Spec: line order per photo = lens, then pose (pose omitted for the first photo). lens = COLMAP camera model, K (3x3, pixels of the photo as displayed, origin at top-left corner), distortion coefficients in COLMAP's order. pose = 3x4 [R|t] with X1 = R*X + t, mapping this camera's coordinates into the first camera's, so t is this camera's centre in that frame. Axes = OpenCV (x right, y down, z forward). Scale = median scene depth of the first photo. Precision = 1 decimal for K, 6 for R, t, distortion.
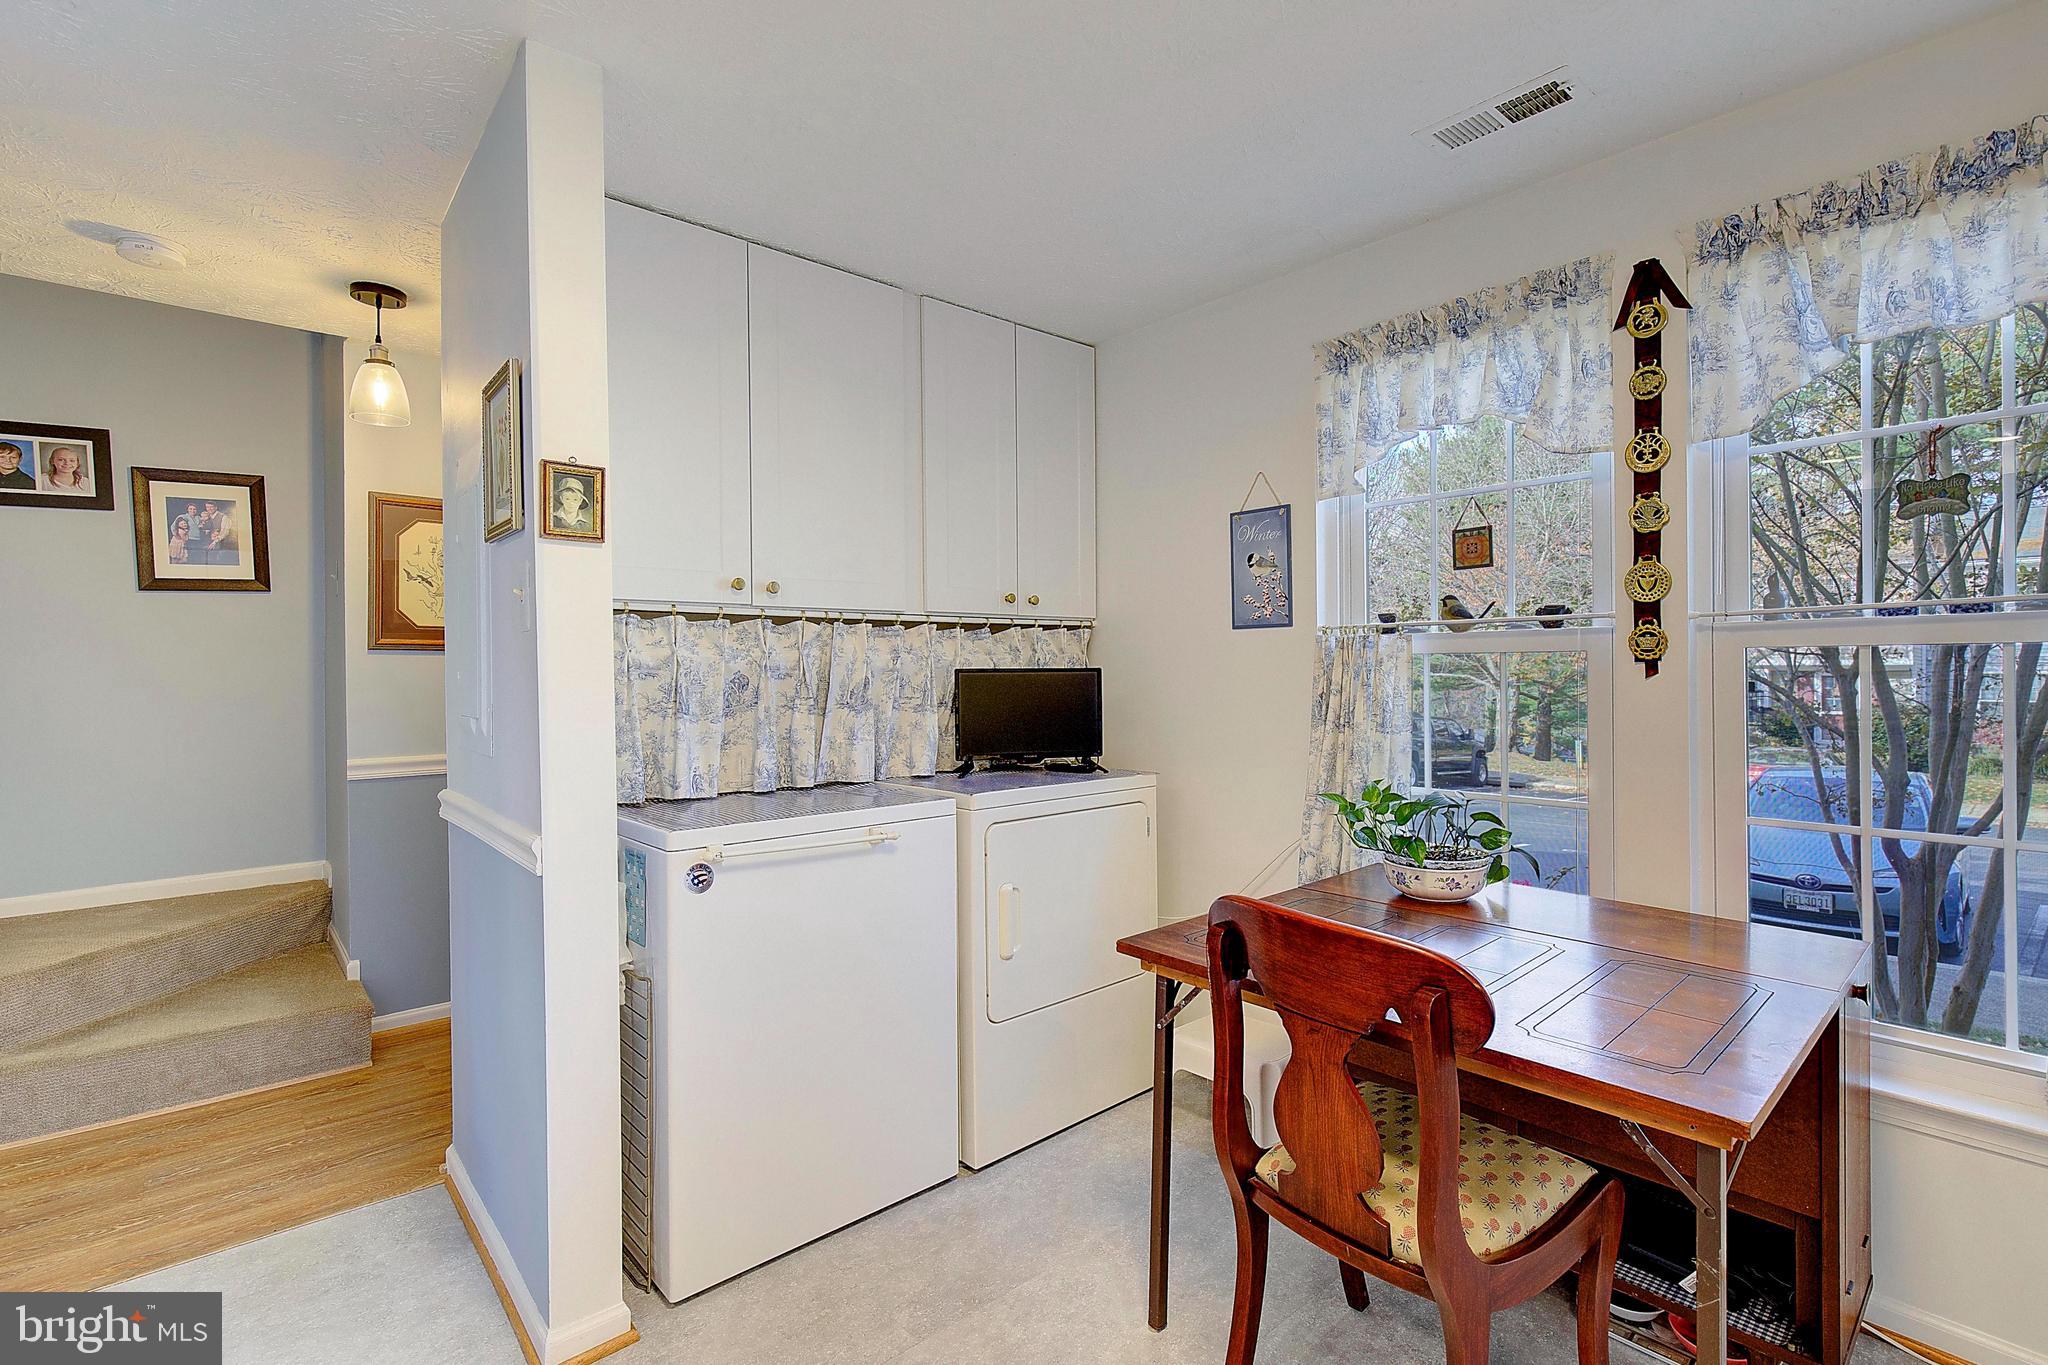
lens RADIAL K [[938.4, 0, 1025.1], [0, 938.4, 670.6], [0, 0, 1]] dist [-0.004129, 0.000251]
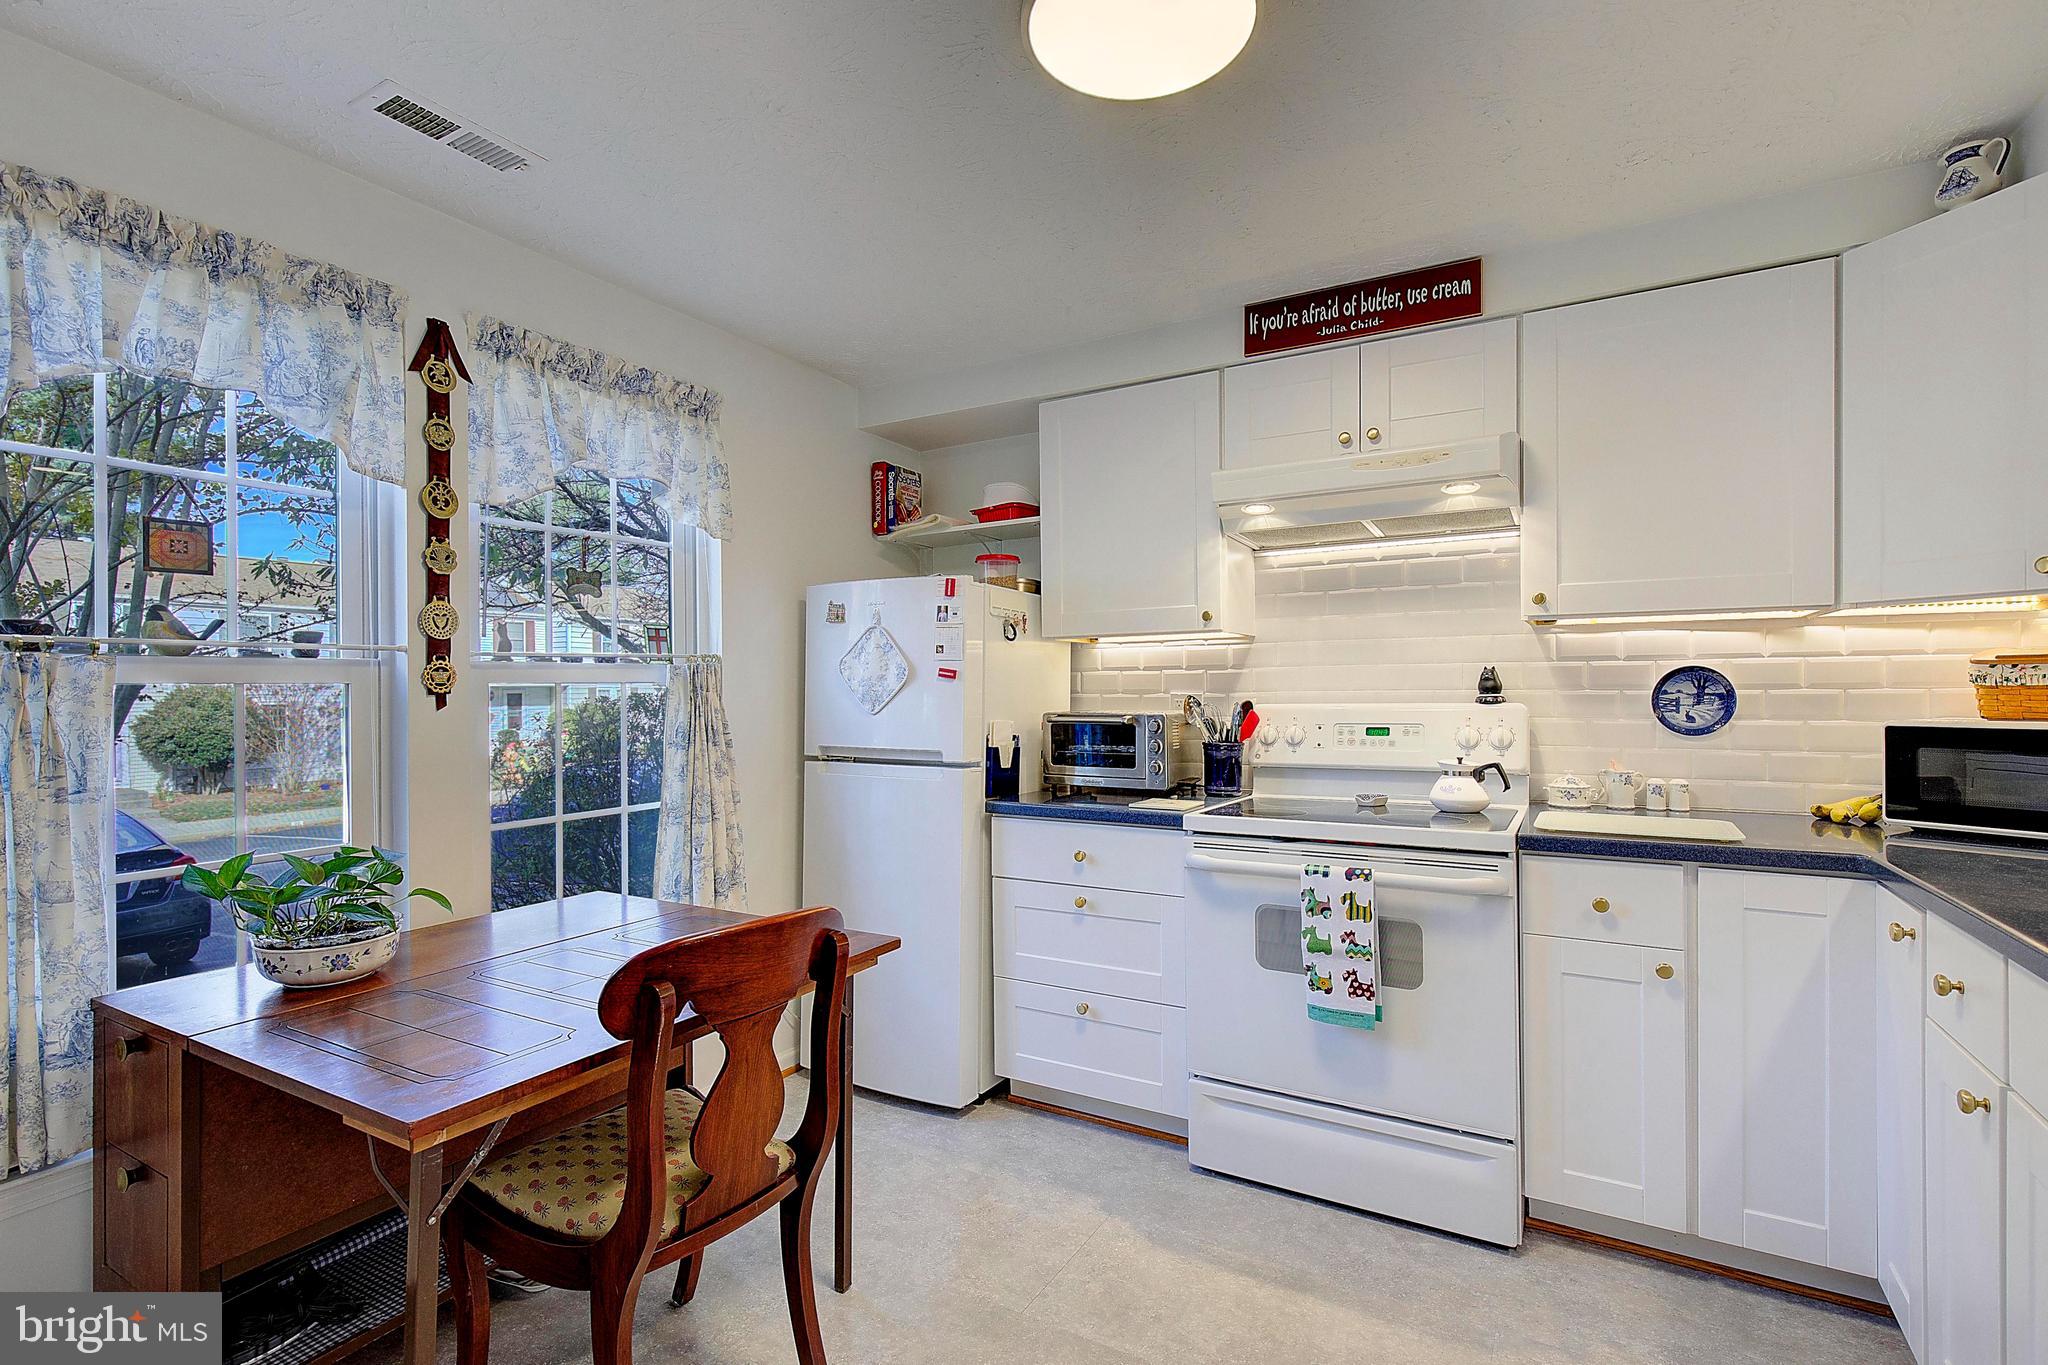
lens RADIAL K [[938.4, 0, 1018.8], [0, 938.4, 687.5], [0, 0, 1]] dist [-0.004129, 0.000251]
pose [[-0.316702, 0.006744, 0.948501, -0.558139], [0.009272, 0.999949, -0.004014, -0.007632], [-0.948480, 0.007524, -0.316749, 0.711003]]
